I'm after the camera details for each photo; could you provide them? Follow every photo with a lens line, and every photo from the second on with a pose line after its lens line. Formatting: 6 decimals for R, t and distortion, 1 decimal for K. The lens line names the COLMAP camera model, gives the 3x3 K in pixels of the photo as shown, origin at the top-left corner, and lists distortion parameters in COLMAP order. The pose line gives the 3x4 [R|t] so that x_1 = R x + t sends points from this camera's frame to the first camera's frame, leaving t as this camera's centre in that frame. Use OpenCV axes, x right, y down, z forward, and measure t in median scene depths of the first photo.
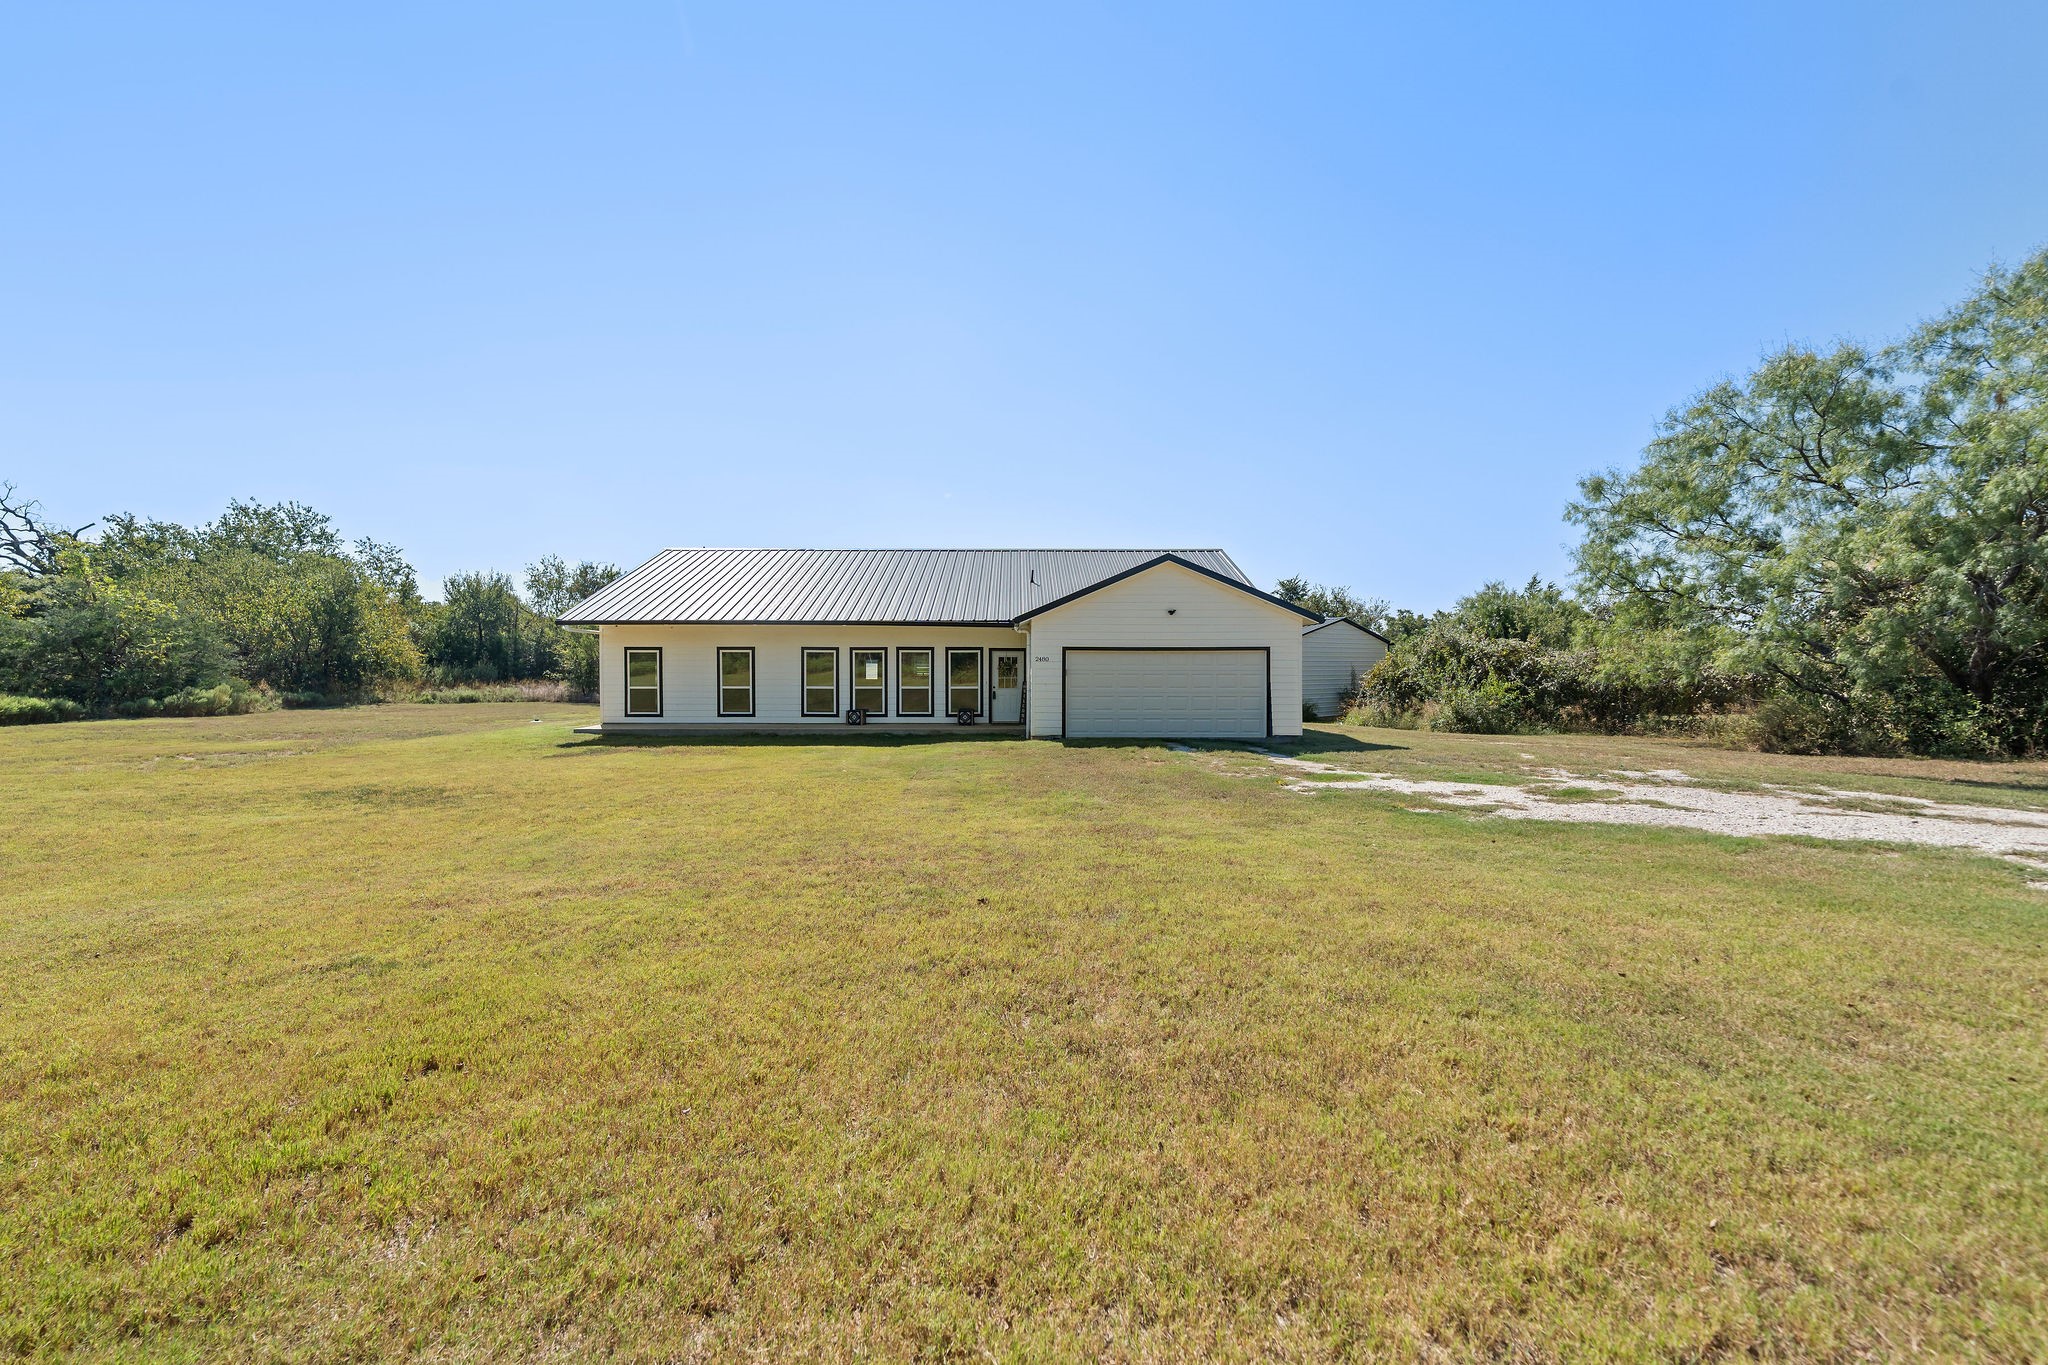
lens RADIAL K [[818.9, 0, 1030.3], [0, 818.9, 676.8], [0, 0, 1]] dist [-0.000183, -0.000140]
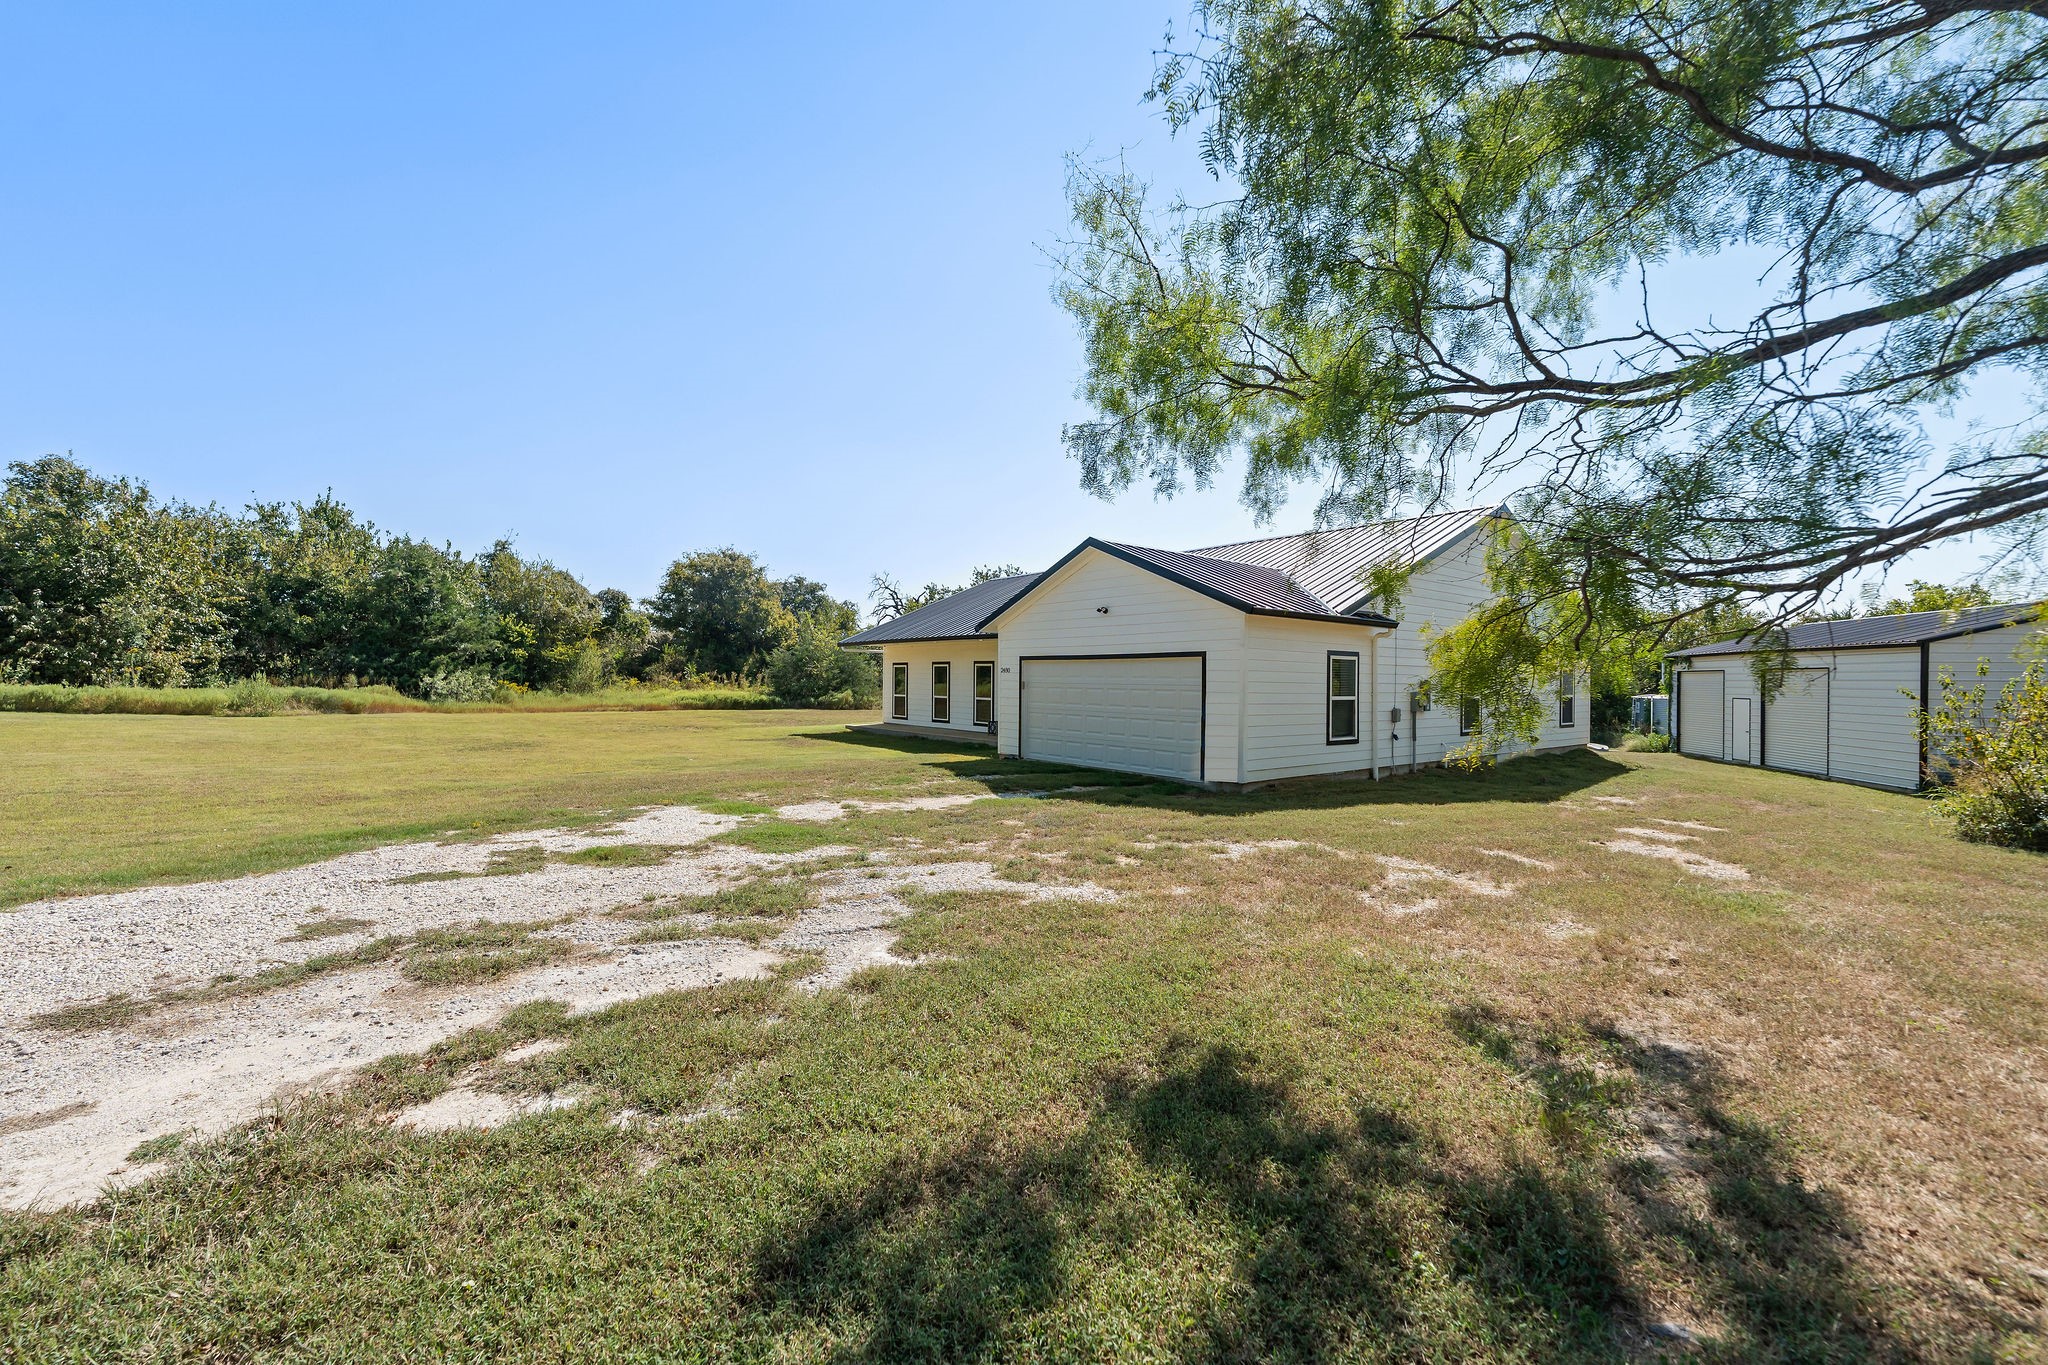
lens RADIAL K [[818.9, 0, 1030.3], [0, 818.9, 676.8], [0, 0, 1]] dist [-0.000183, -0.000140]
pose [[0.631329, 0.001983, -0.775513, 0.619101], [-0.020829, 0.999679, -0.014399, -0.001209], [0.775235, 0.025244, 0.631168, 0.366061]]
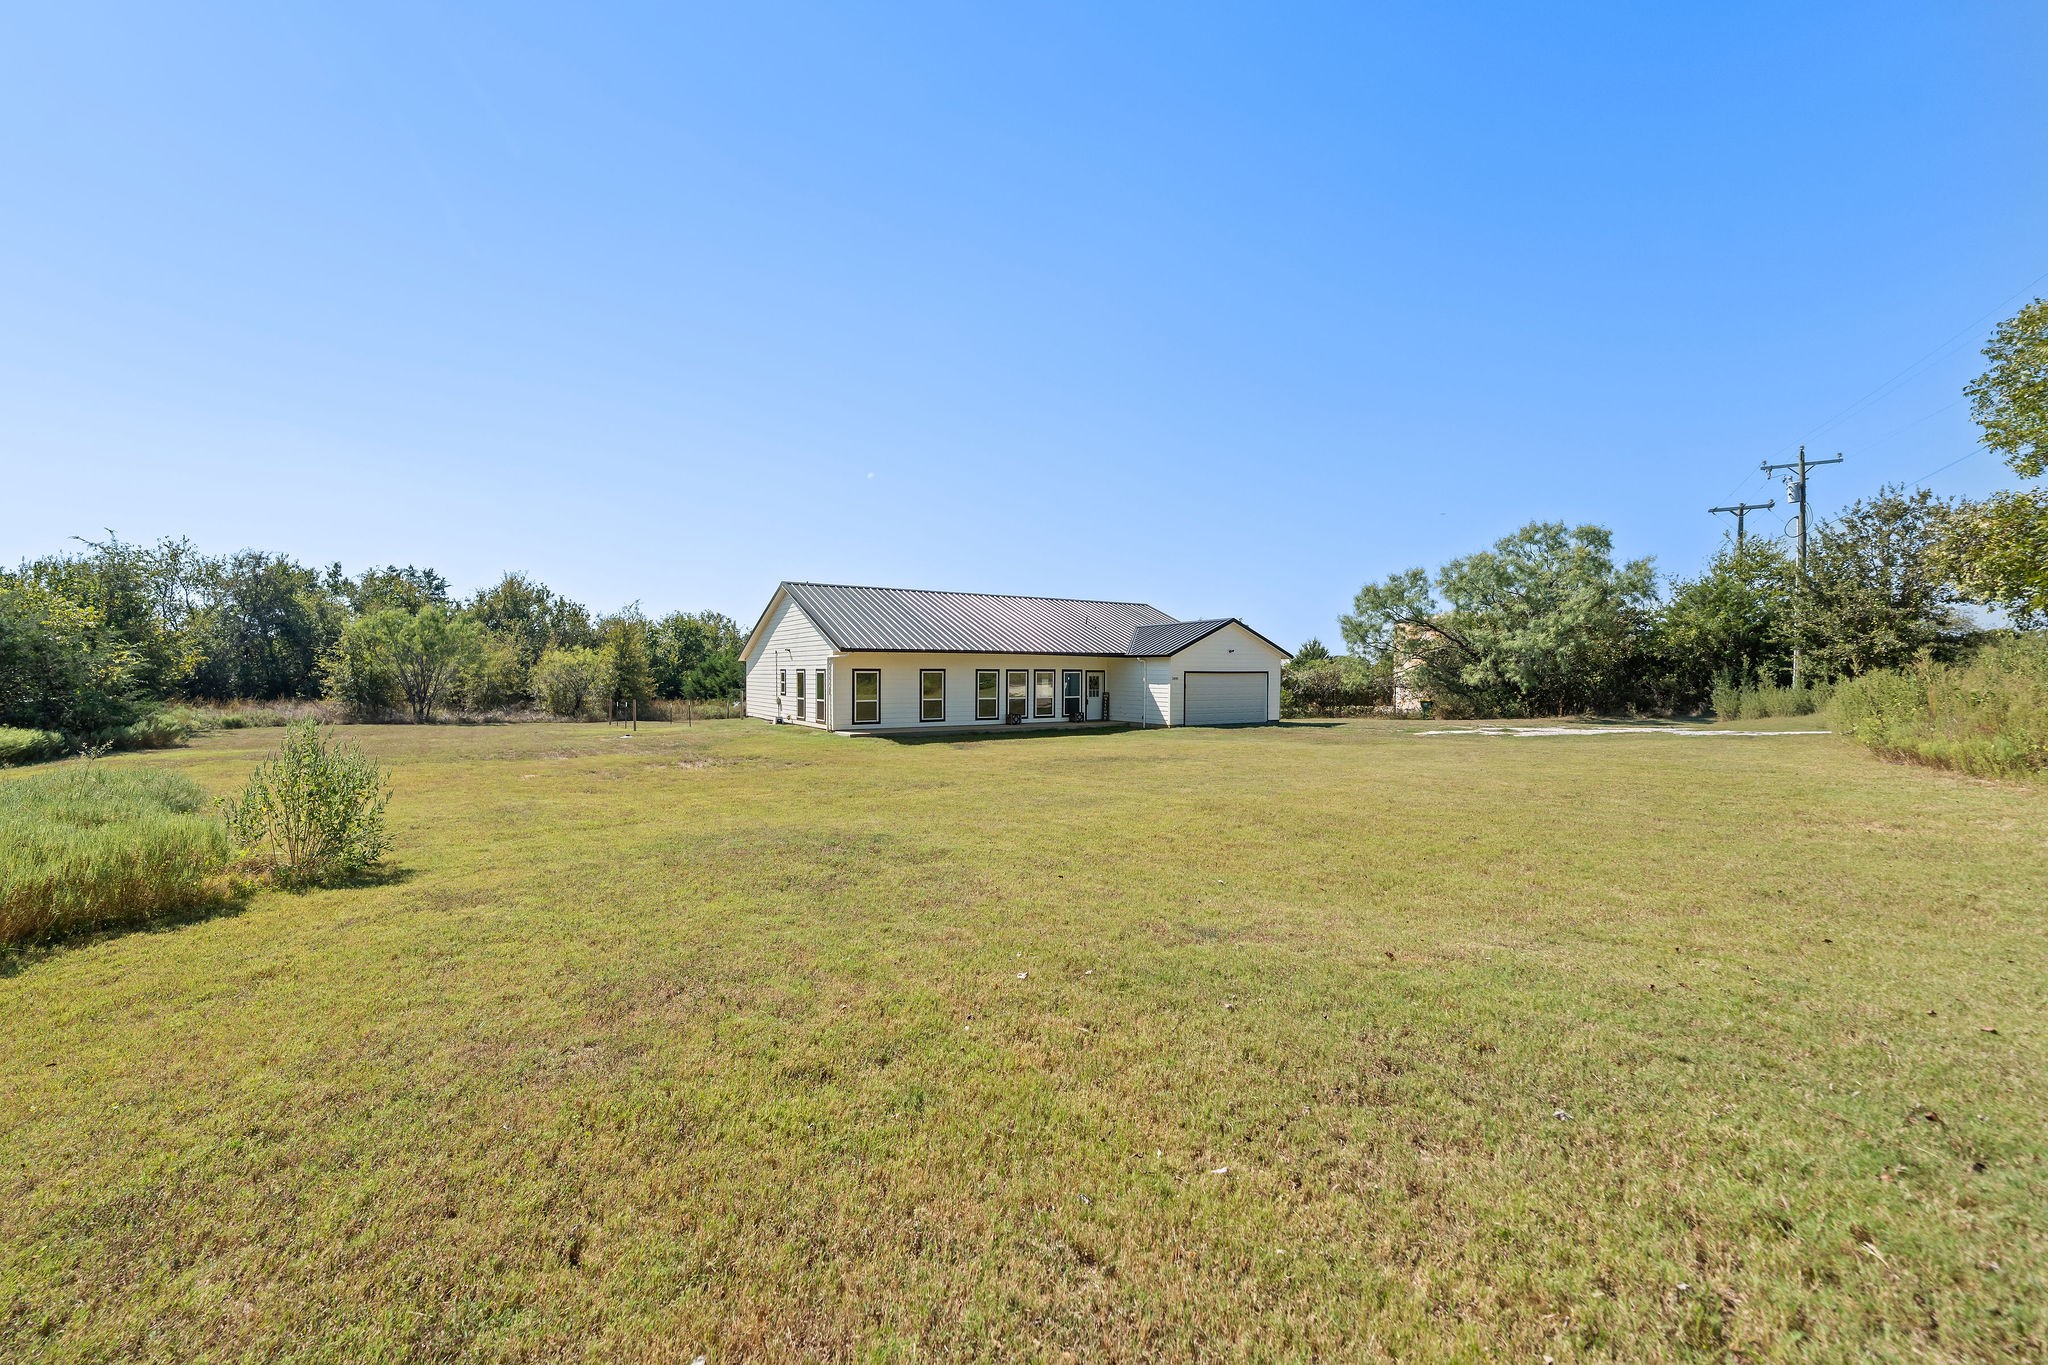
lens RADIAL K [[832.9, 0, 1024.0], [0, 832.9, 682.5], [0, 0, 1]] dist [0.000553, -0.000192]
pose [[0.844113, -0.006526, 0.536126, -0.958830], [0.010628, 0.999933, -0.004562, -0.007350], [-0.536060, 0.009549, 0.844126, -0.222245]]
